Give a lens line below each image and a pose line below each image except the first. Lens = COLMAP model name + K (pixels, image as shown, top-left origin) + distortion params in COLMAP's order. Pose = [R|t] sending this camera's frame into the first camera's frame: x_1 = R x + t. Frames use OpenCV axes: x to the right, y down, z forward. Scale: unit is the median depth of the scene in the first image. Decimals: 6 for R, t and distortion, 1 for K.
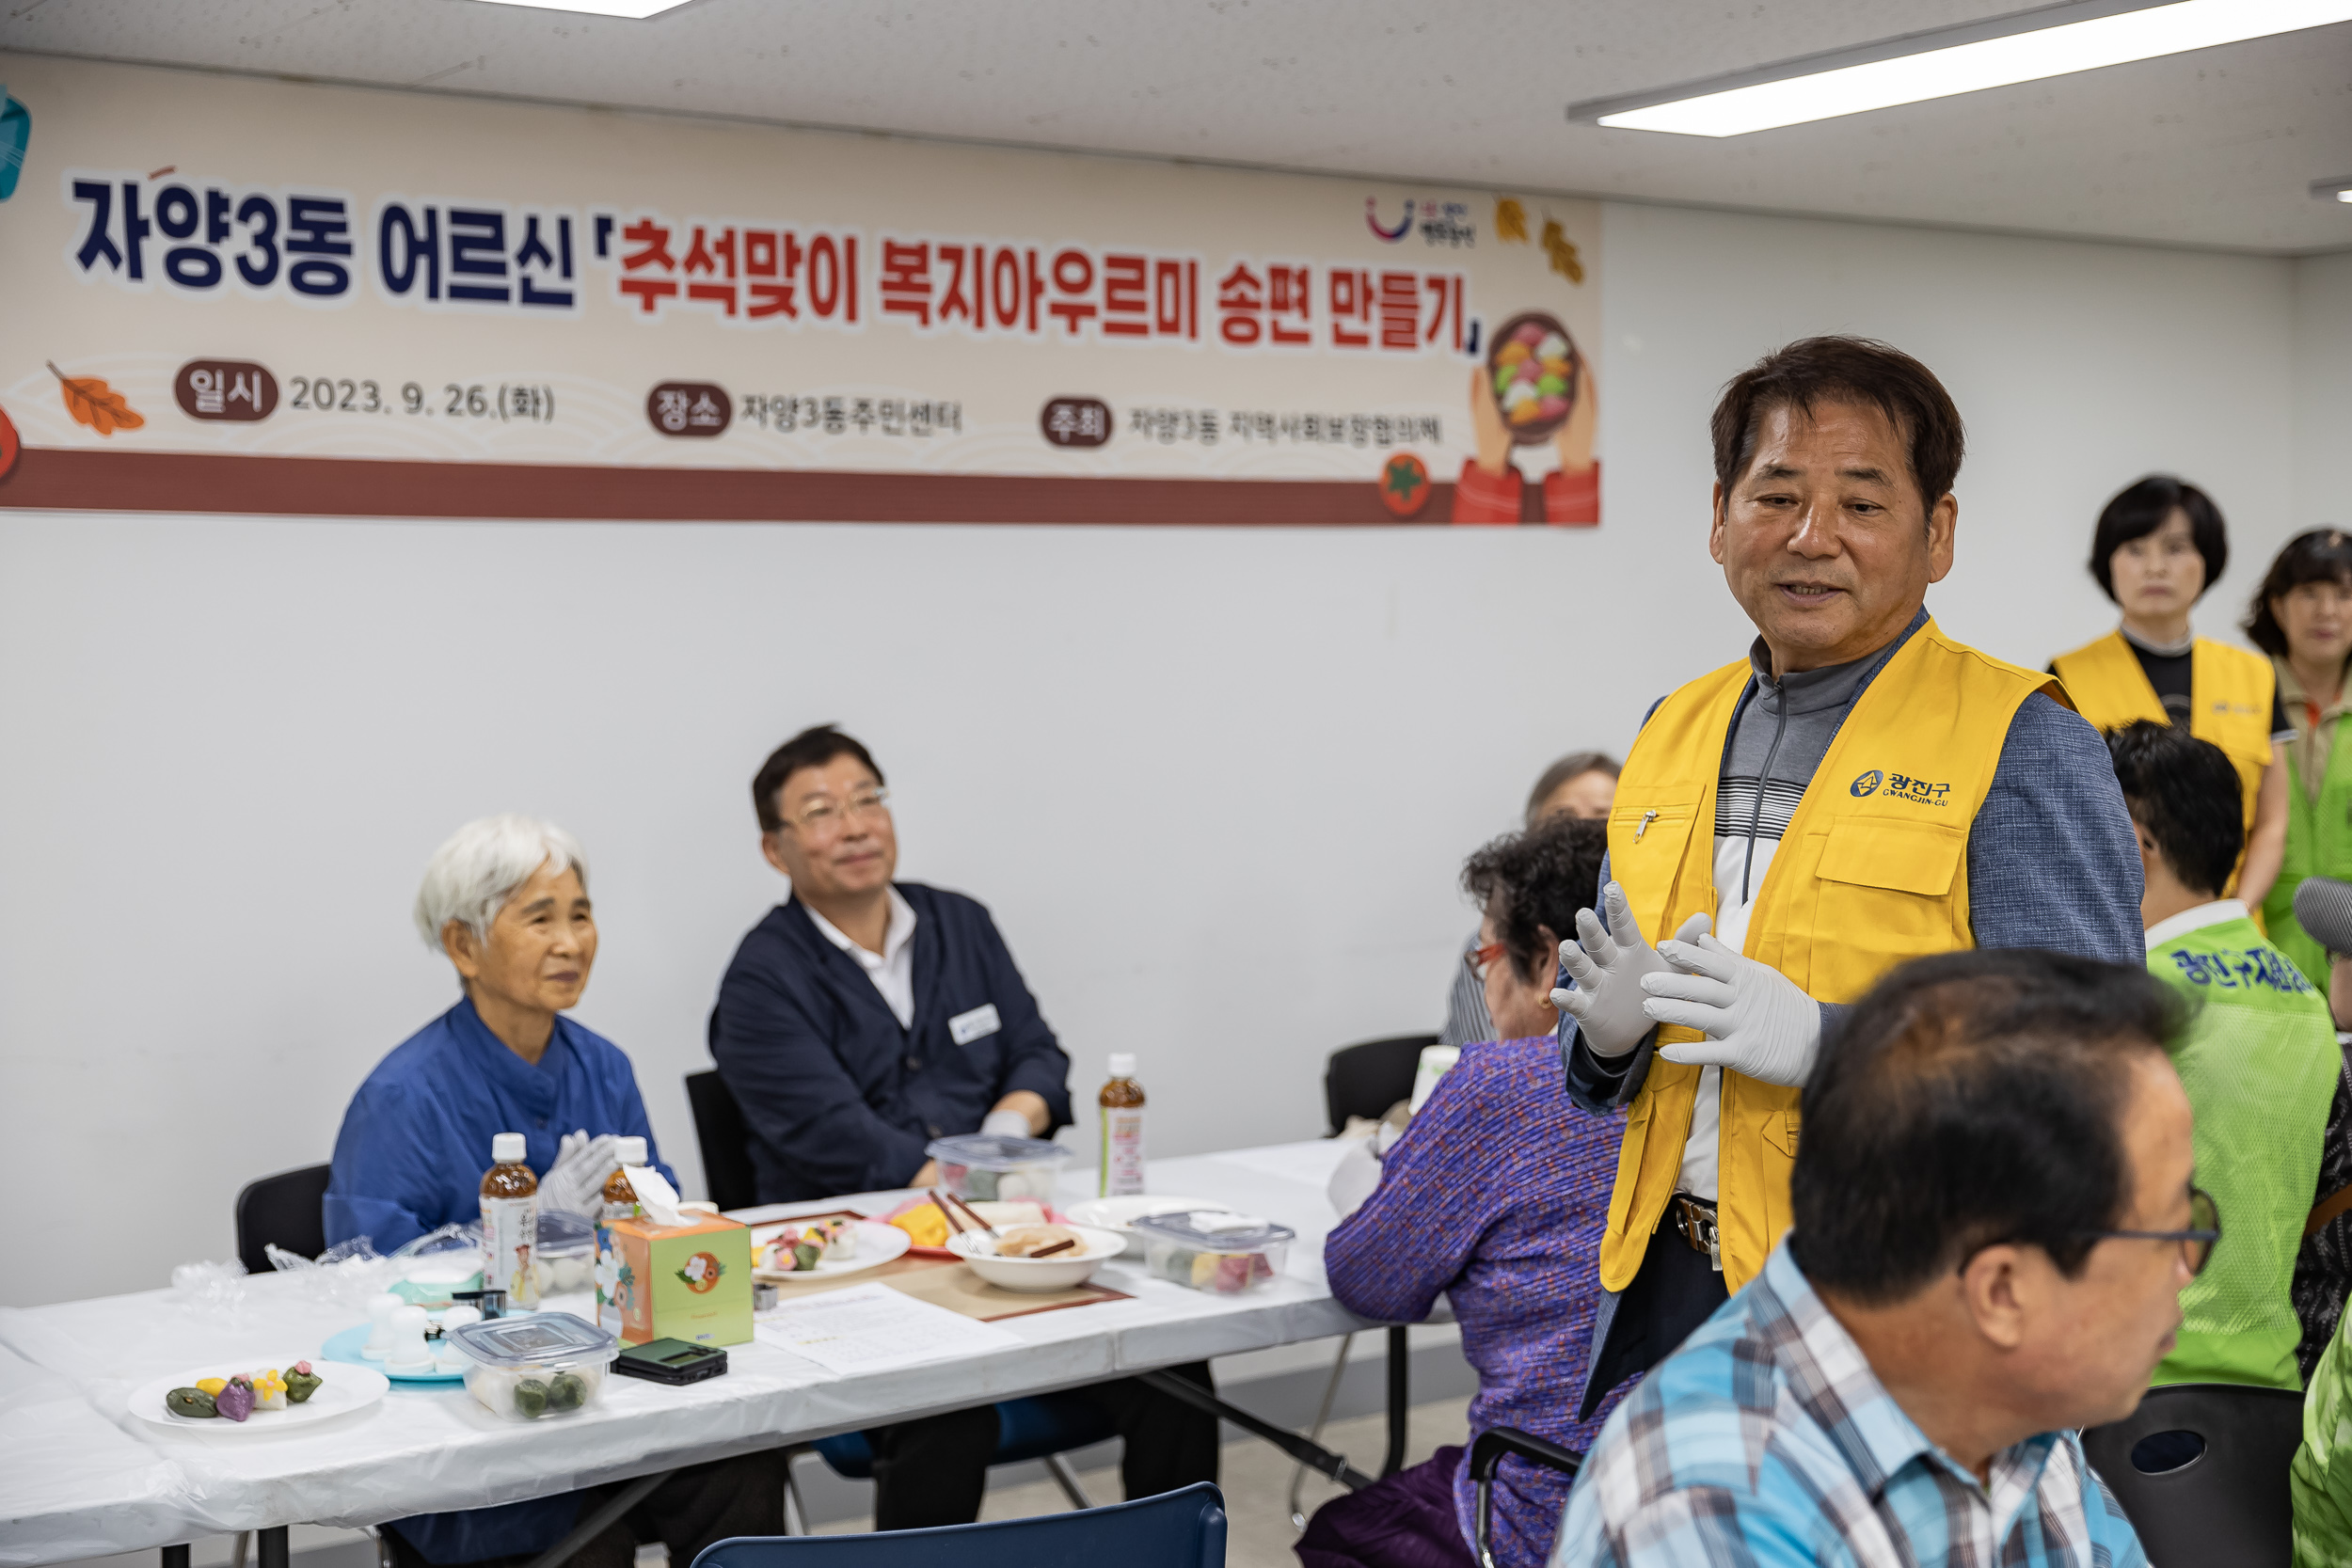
lens RADIAL K [[3178.3, 0, 1176.0], [0, 3178.3, 784.0], [0, 0, 1]] dist [0.030415, 0.021936]
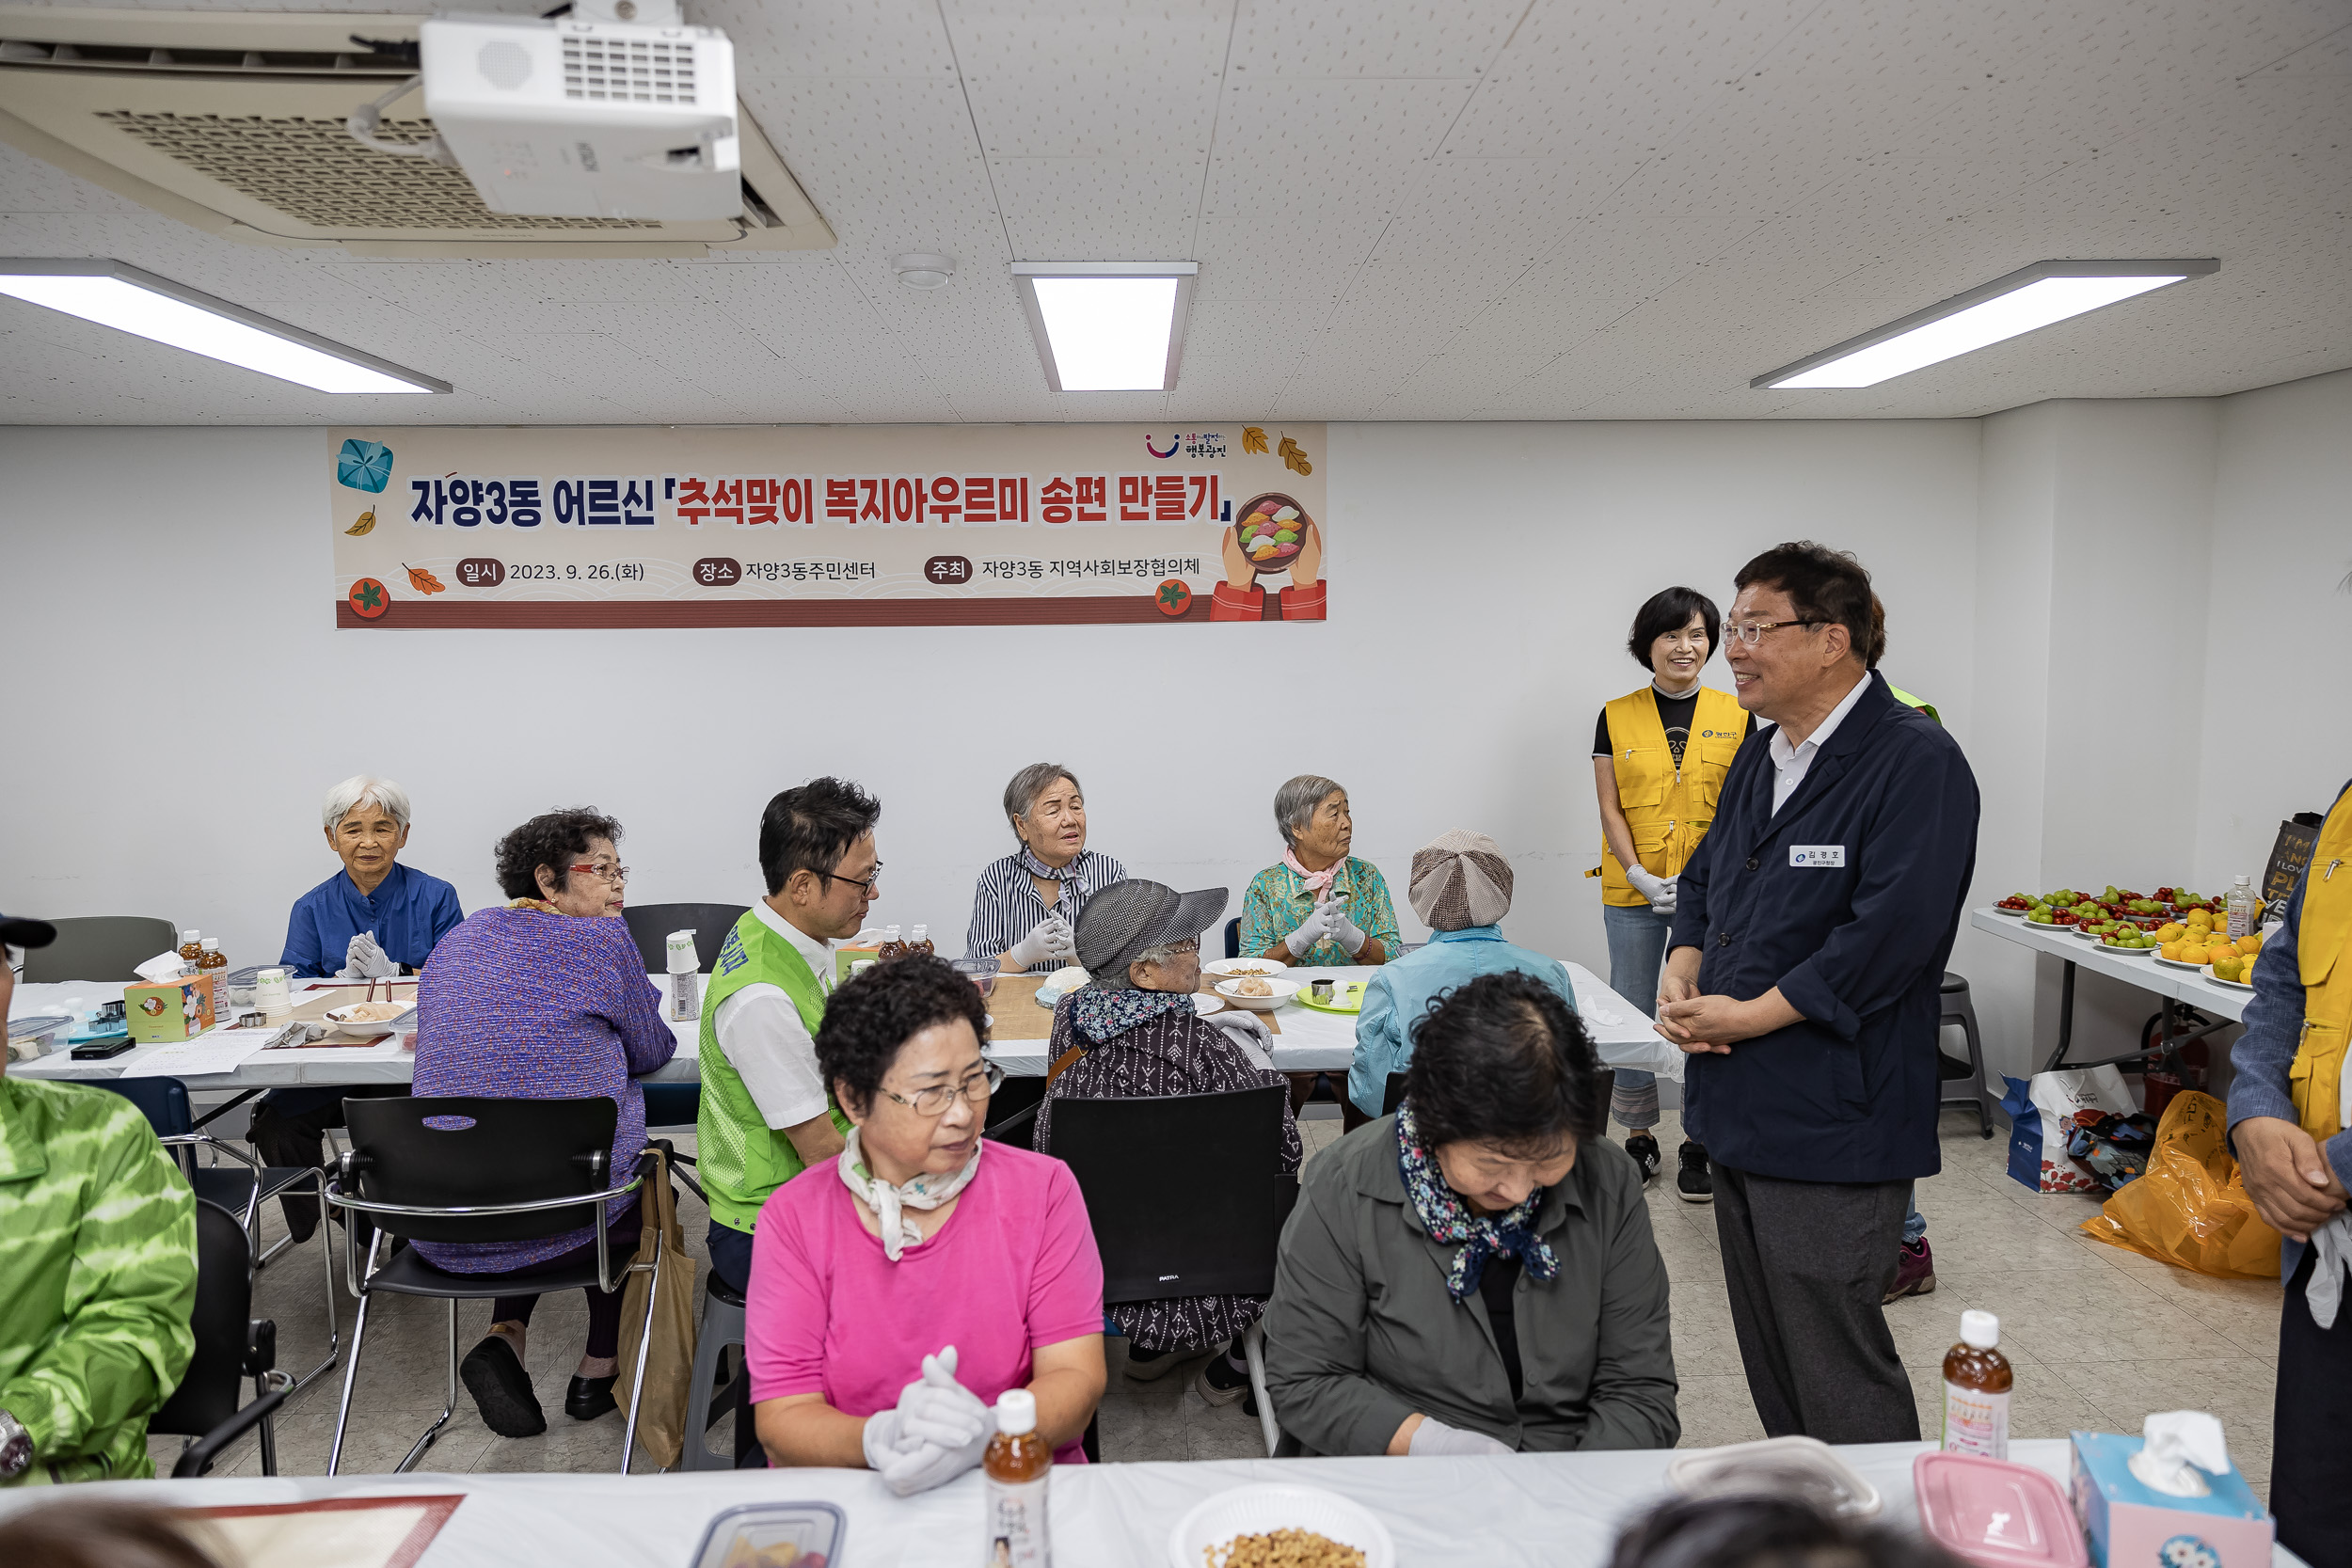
lens RADIAL K [[1563.3, 0, 1176.0], [0, 1563.3, 784.0], [0, 0, 1]] dist [-0.026699, 0.040807]
pose [[0.839369, 0.050699, -0.541192, 0.623575], [-0.028430, 0.998373, 0.049435, -0.040391], [0.542817, -0.026108, 0.839445, 0.323766]]
